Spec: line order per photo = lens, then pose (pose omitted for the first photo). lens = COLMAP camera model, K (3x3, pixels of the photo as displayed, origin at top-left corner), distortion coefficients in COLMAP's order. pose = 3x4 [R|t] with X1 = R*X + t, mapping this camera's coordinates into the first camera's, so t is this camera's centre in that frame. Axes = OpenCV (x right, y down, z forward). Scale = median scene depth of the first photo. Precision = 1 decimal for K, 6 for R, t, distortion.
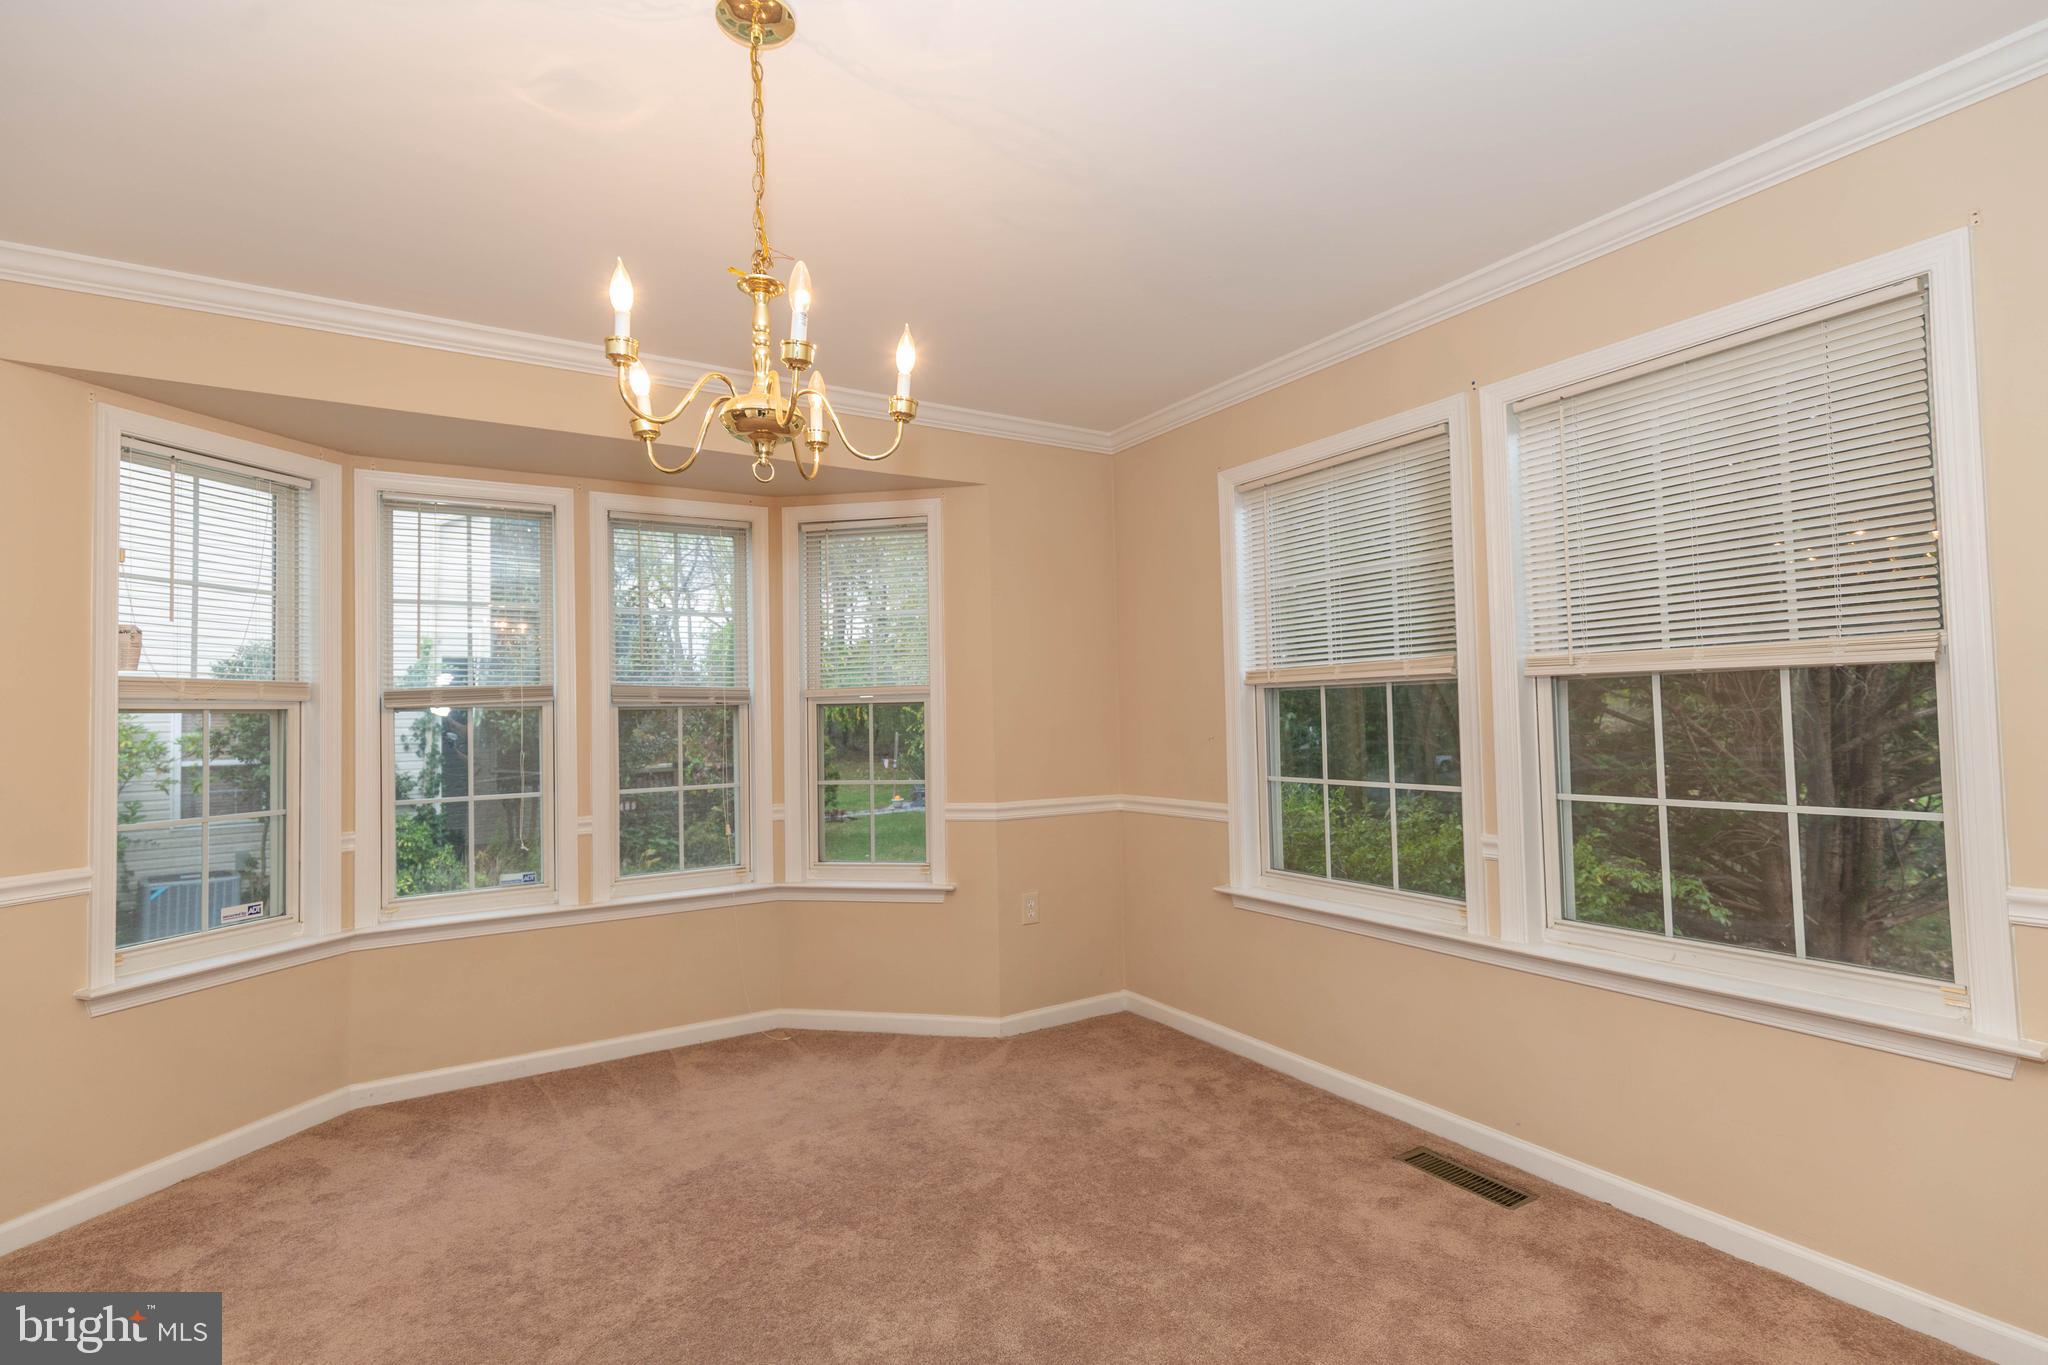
lens RADIAL K [[956.7, 0, 1022.7], [0, 956.7, 693.5], [0, 0, 1]] dist [0.013119, -0.000657]
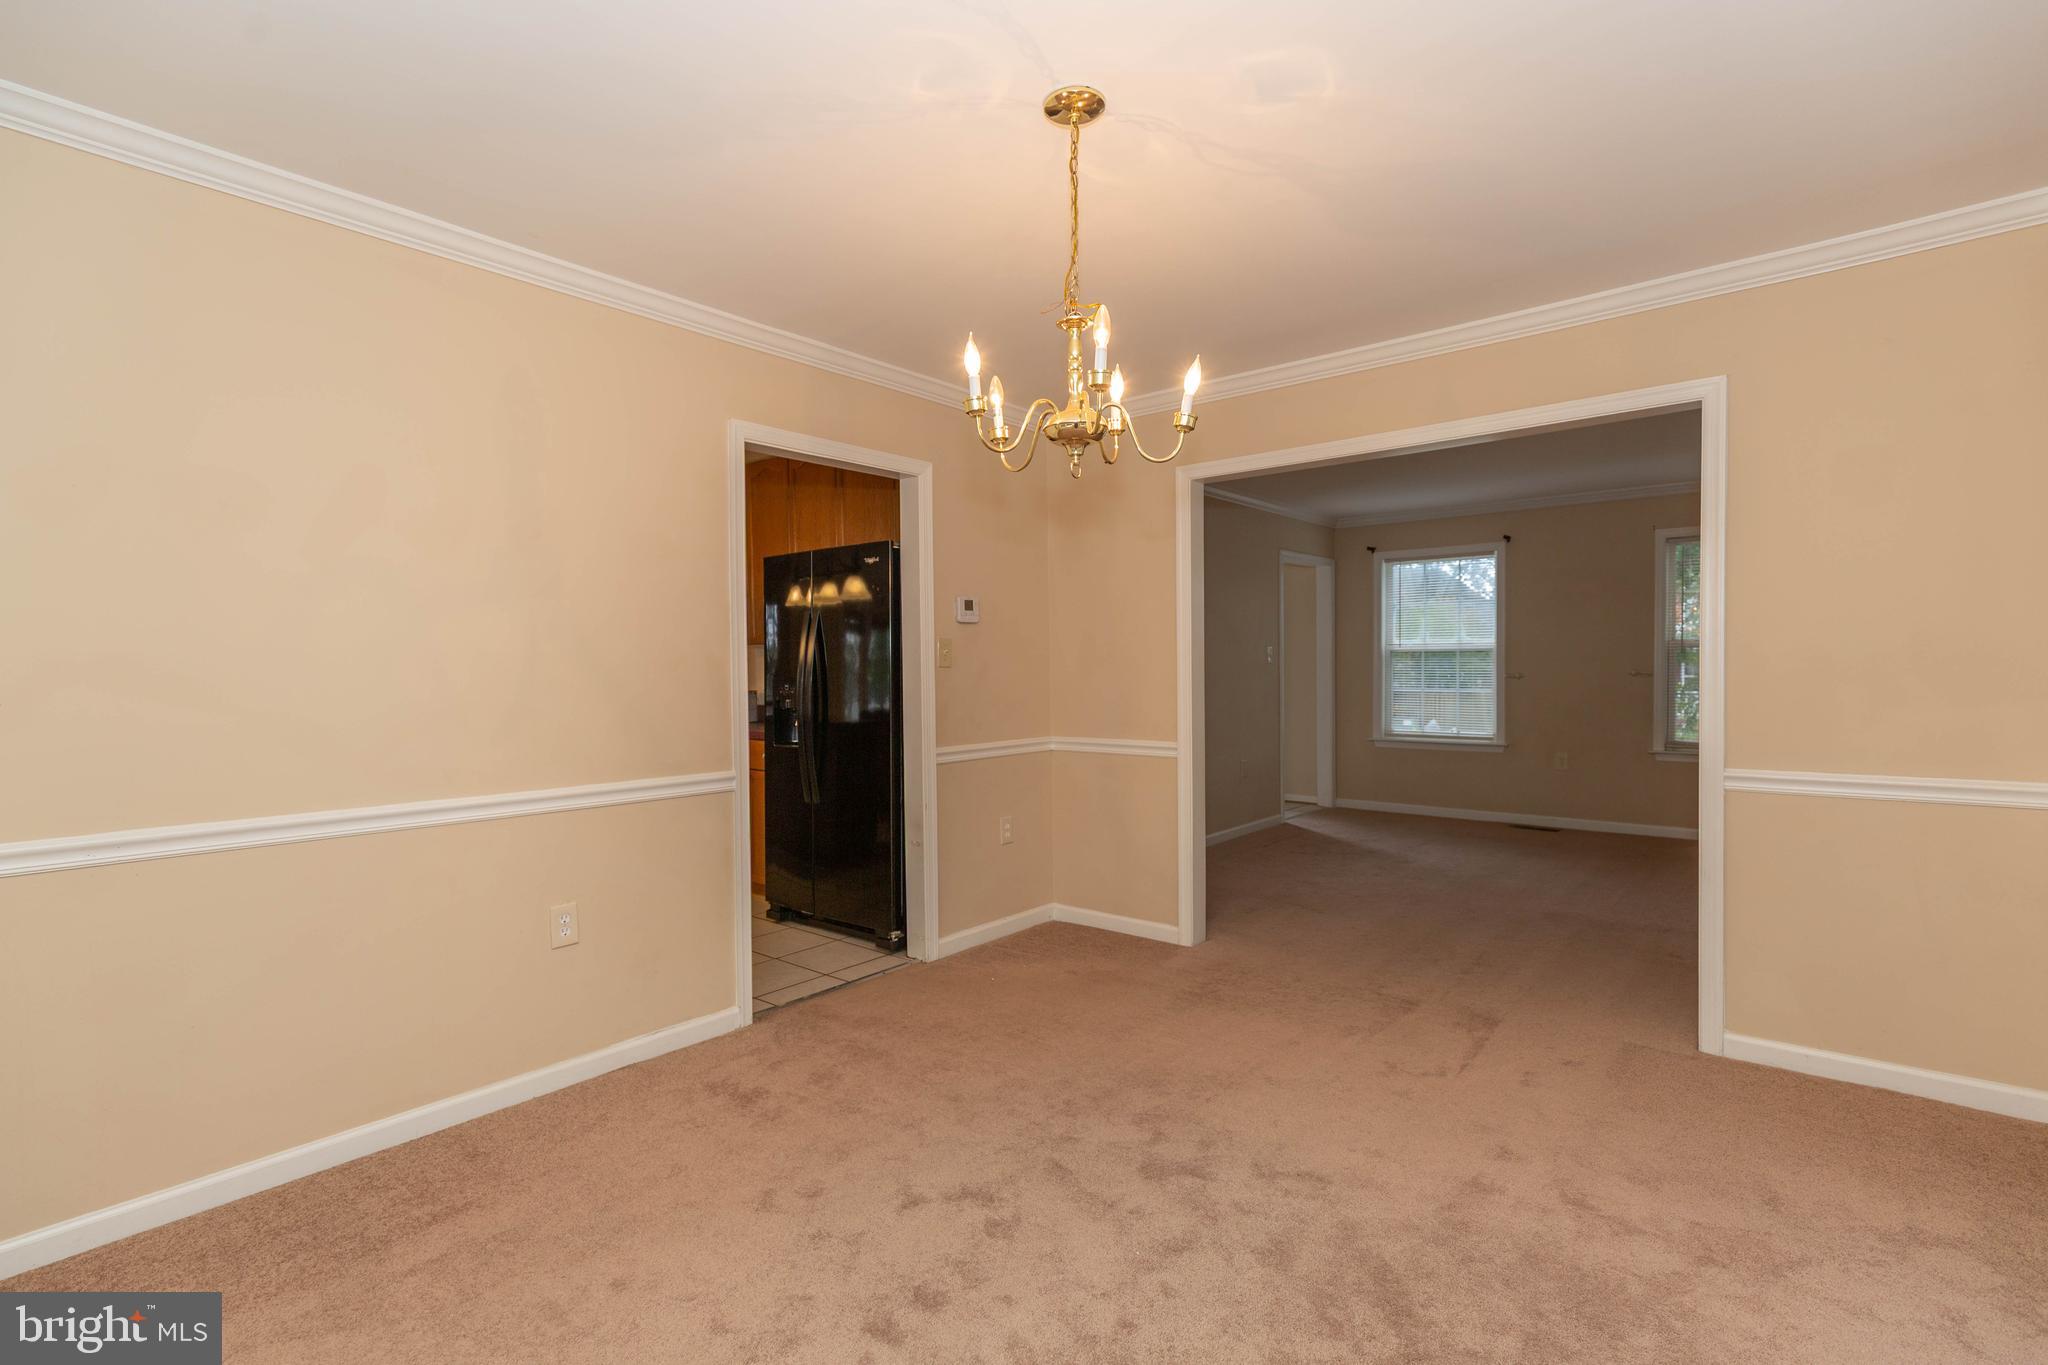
lens RADIAL K [[956.7, 0, 1016.8], [0, 956.7, 680.7], [0, 0, 1]] dist [0.013119, -0.000657]
pose [[0.941124, 0.000634, 0.338061, -1.487326], [-0.010616, 0.999560, 0.027679, 0.025681], [-0.337894, -0.029638, 0.940717, -0.336898]]
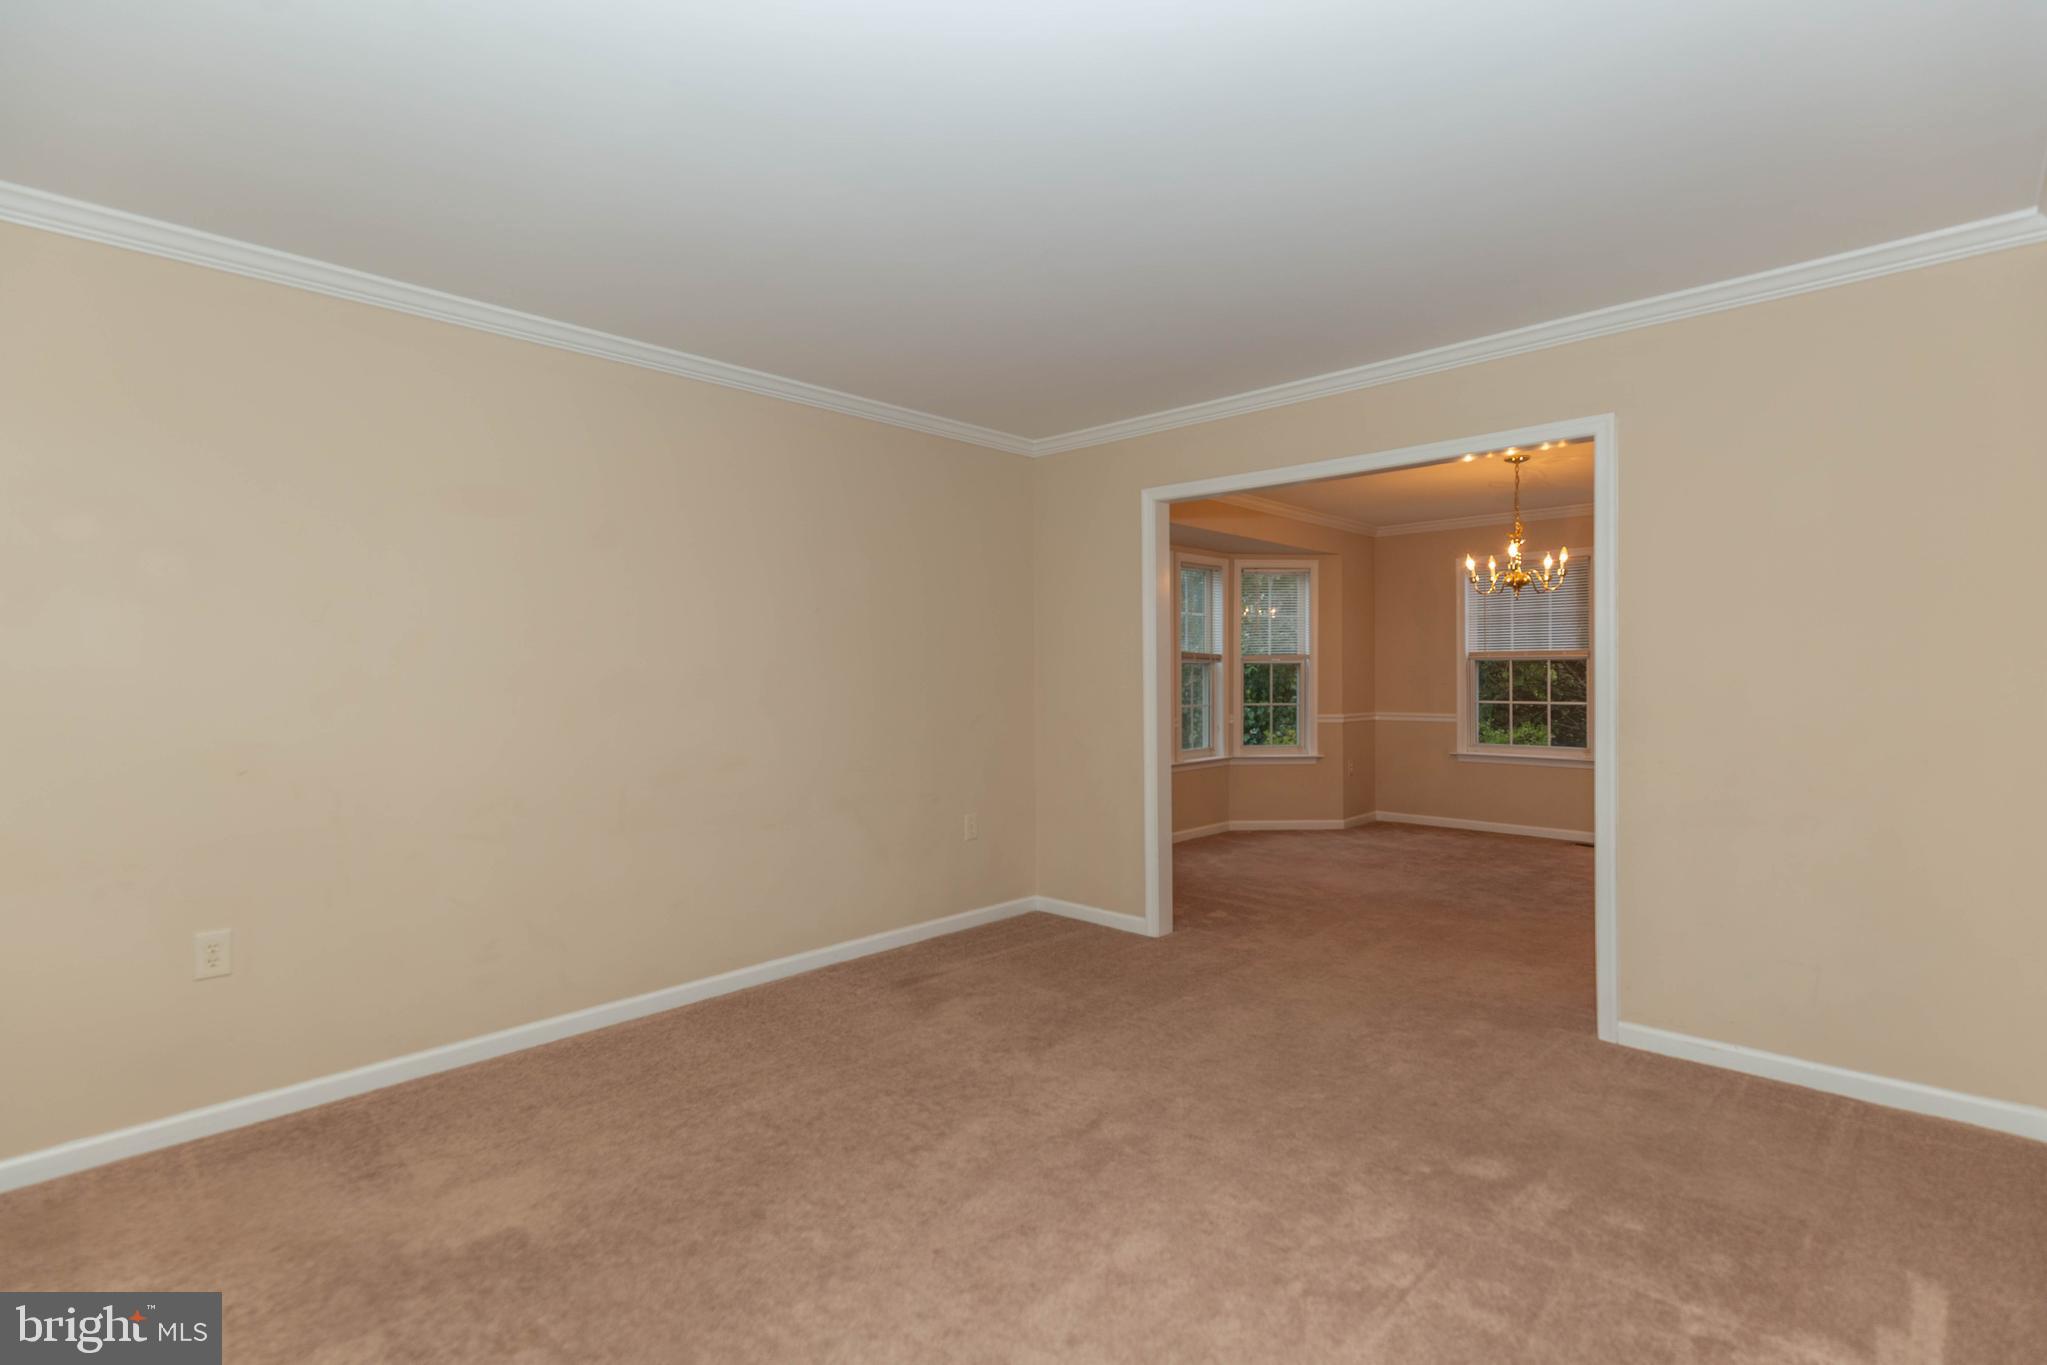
lens RADIAL K [[956.2, 0, 1016.3], [0, 956.2, 681.9], [0, 0, 1]] dist [0.013119, -0.000657]
pose [[0.960692, 0.011956, 0.277359, -1.246721], [-0.019461, 0.999515, 0.024322, 0.009892], [-0.276934, -0.028763, 0.960458, -0.753494]]
